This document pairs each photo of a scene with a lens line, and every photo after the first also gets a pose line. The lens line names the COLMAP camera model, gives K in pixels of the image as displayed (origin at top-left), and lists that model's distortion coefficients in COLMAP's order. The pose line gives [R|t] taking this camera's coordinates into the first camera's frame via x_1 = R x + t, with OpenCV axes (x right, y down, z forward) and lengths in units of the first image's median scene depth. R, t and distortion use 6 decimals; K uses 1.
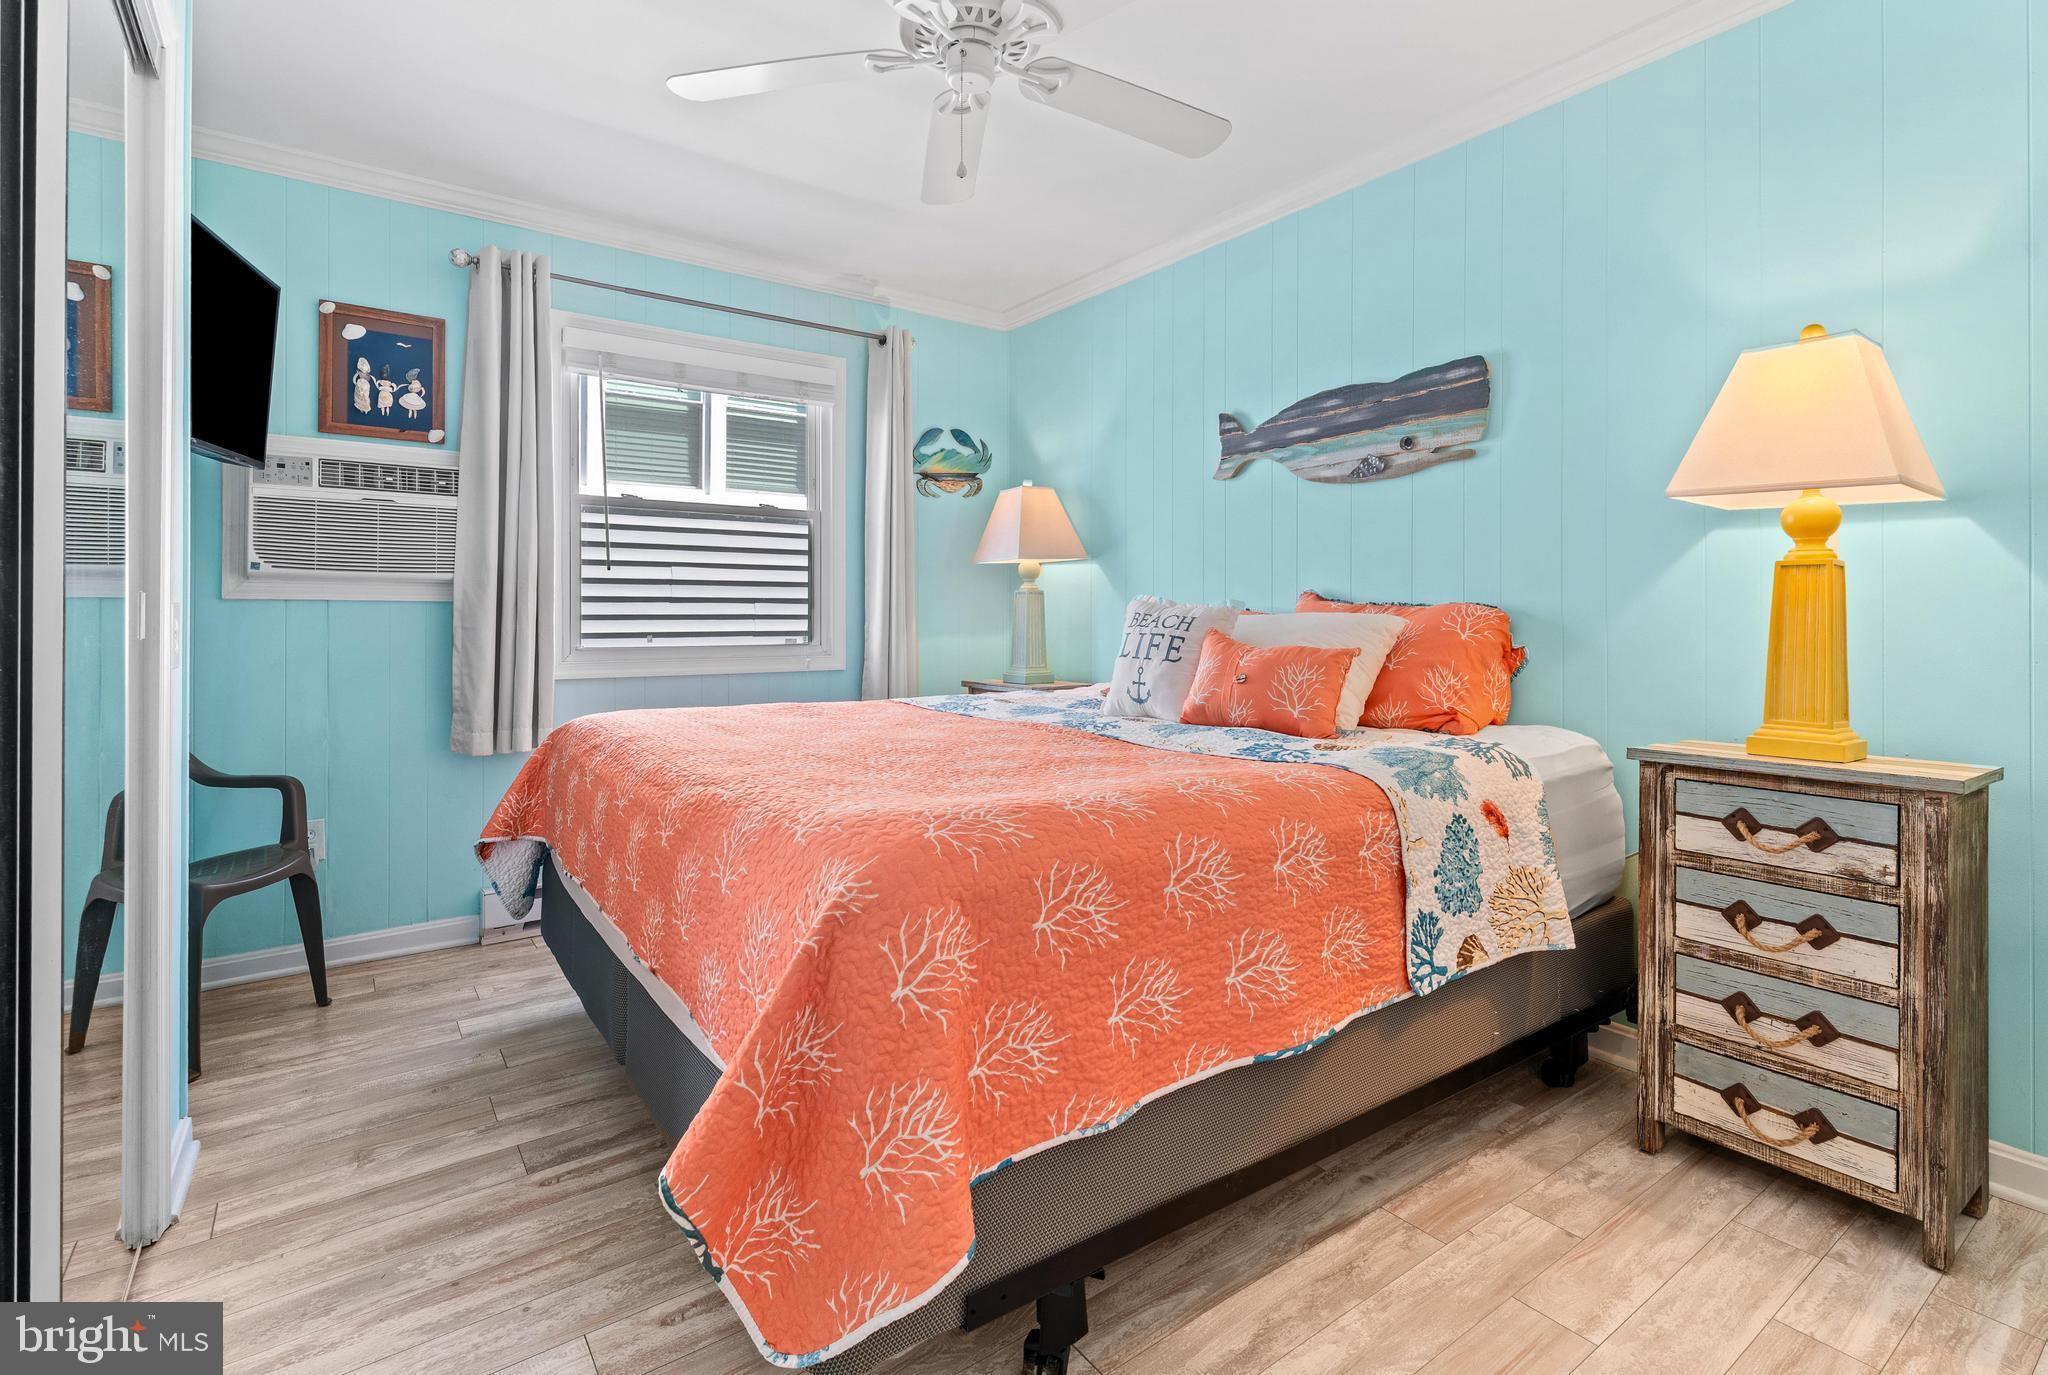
lens RADIAL K [[949.0, 0, 1024.9], [0, 949.0, 637.4], [0, 0, 1]] dist [0.002853, -0.000413]
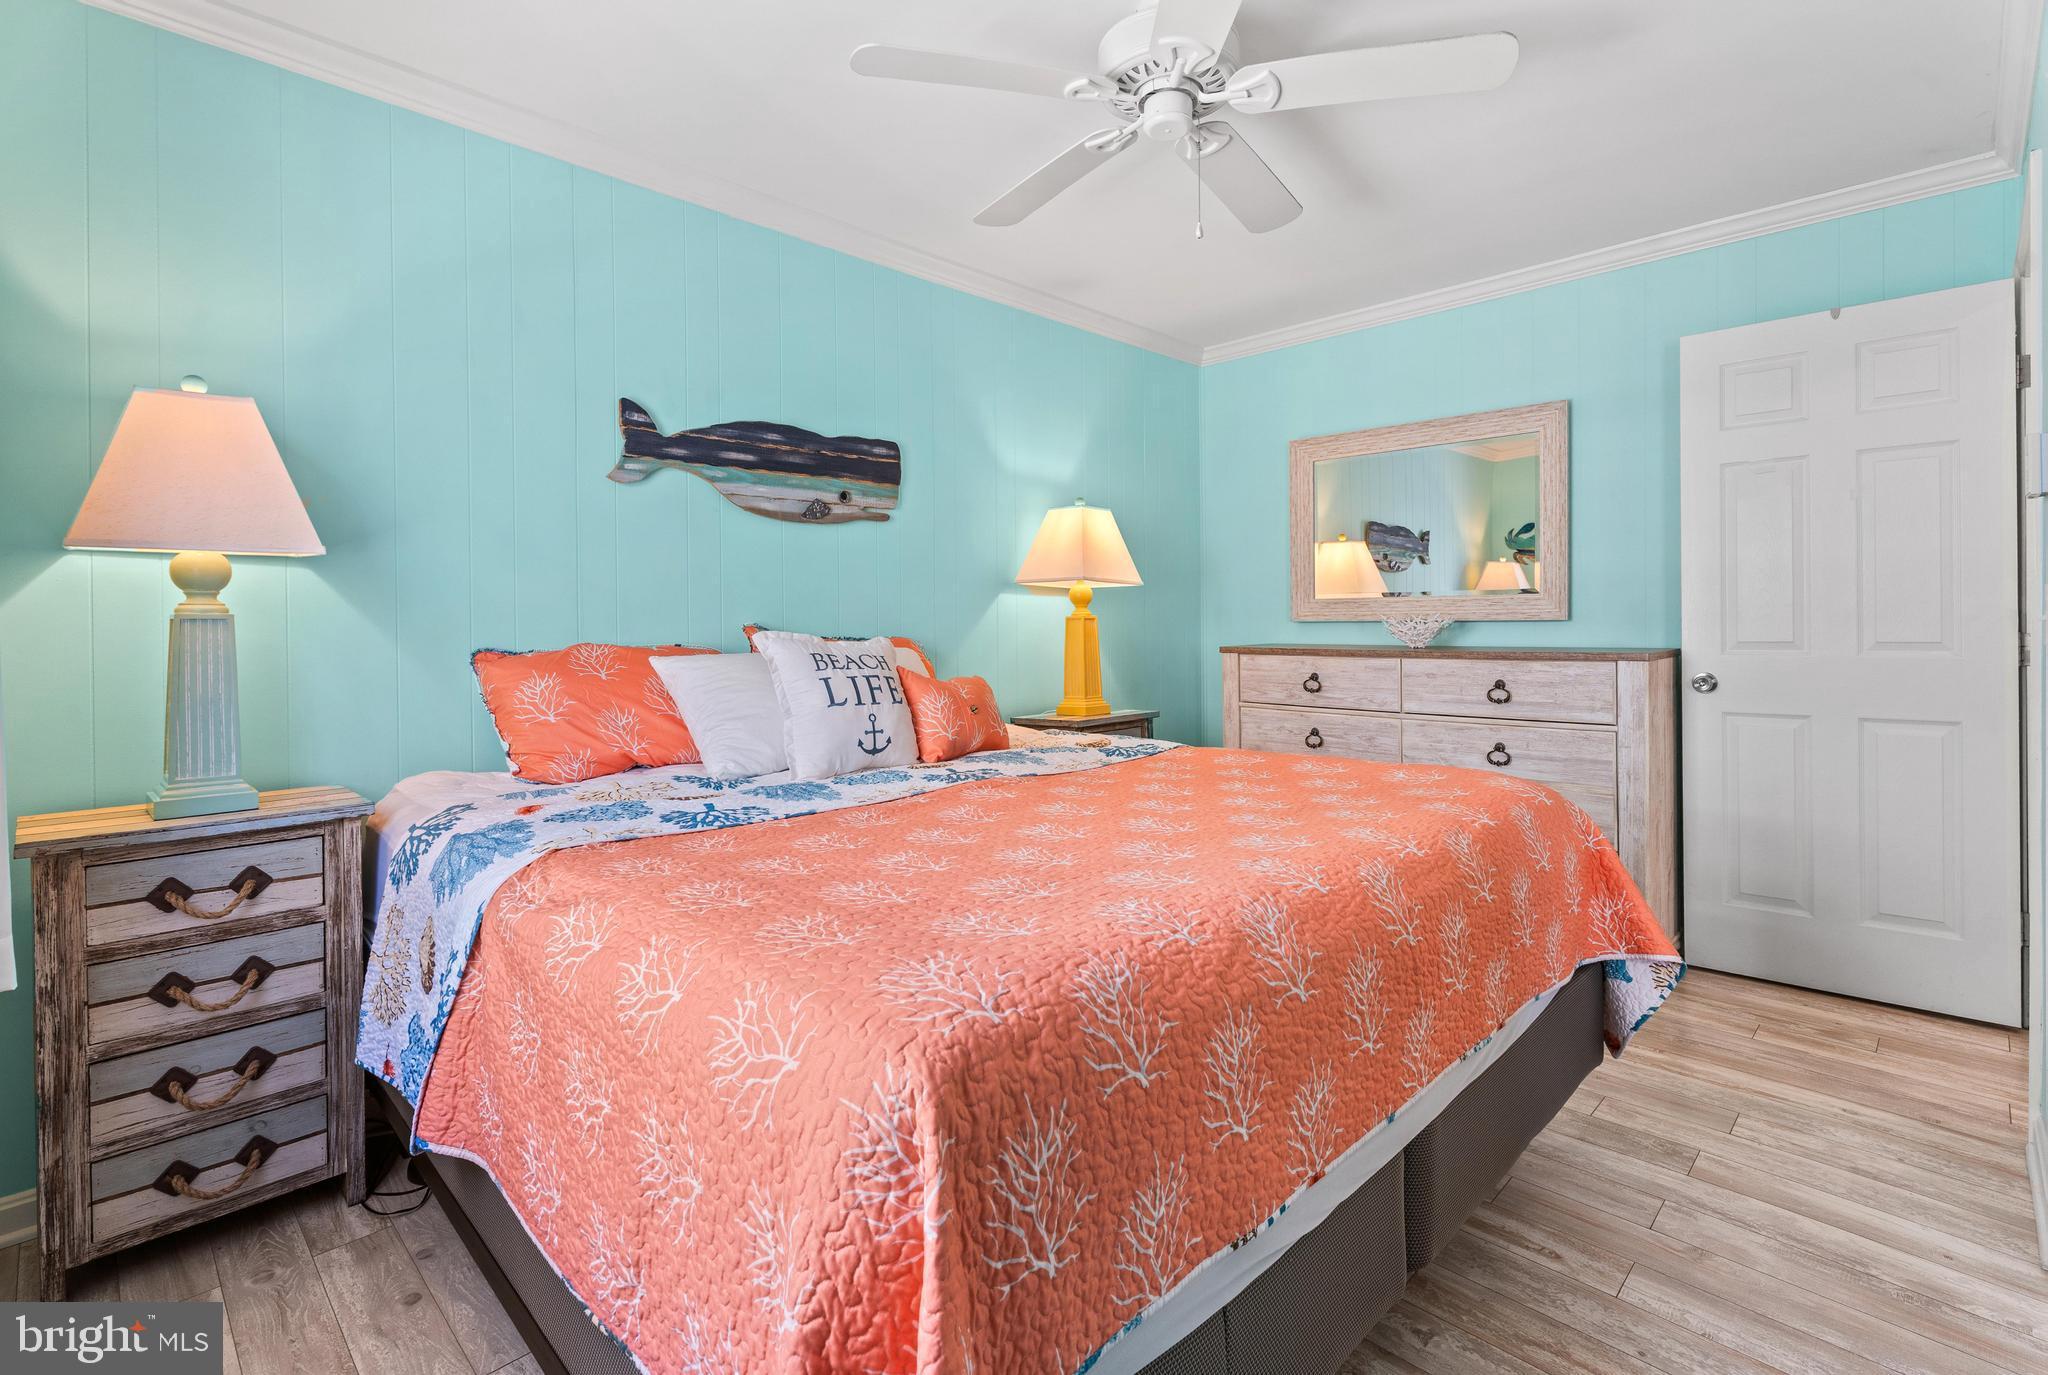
lens RADIAL K [[949.0, 0, 1024.9], [0, 949.0, 637.4], [0, 0, 1]] dist [0.002853, -0.000413]
pose [[-0.157955, -0.019875, 0.987246, -0.759946], [0.024156, 0.999420, 0.023985, -0.057068], [-0.987151, 0.027636, -0.157383, 0.963669]]
